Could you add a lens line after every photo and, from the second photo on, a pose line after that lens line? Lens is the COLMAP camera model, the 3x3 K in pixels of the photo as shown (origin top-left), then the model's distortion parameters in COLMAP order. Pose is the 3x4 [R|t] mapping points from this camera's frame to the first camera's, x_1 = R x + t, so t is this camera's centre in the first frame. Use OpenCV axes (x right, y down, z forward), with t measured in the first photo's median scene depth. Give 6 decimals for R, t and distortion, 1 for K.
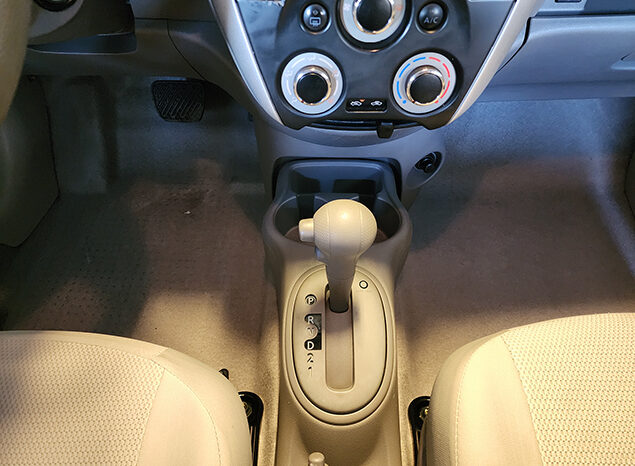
lens RADIAL K [[429.4, 0, 320.7], [0, 429.4, 223.8], [0, 0, 1]] dist [0.027409, -0.001088]
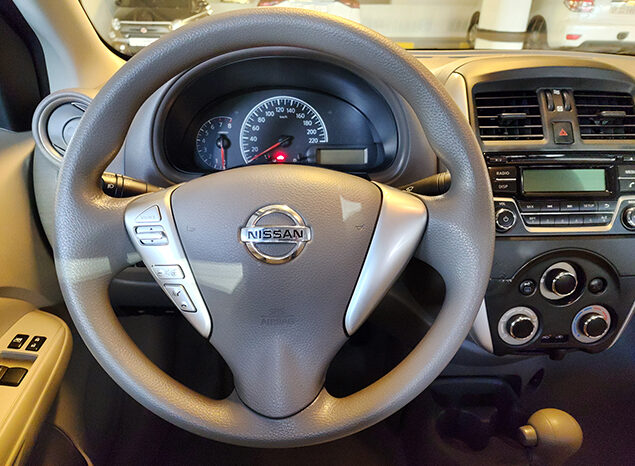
lens RADIAL K [[431.1, 0, 317.5], [0, 431.1, 233.0], [0, 0, 1]] dist [0.055277, -0.059077]
pose [[0.997212, -0.018385, 0.072320, -0.758022], [0.048903, 0.893054, -0.447284, 0.026858], [-0.056363, 0.449574, 0.891463, -0.418697]]
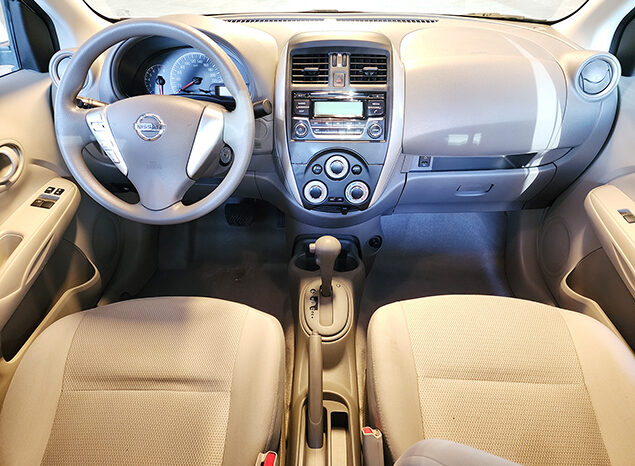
lens RADIAL K [[419.5, 0, 317.5], [0, 419.5, 233.0], [0, 0, 1]] dist [0.058016, -0.053871]
pose [[0.999890, 0.014207, -0.004362, 0.005377], [-0.014859, 0.950385, -0.310721, 0.681343], [-0.000268, 0.310751, 0.950491, -1.312664]]
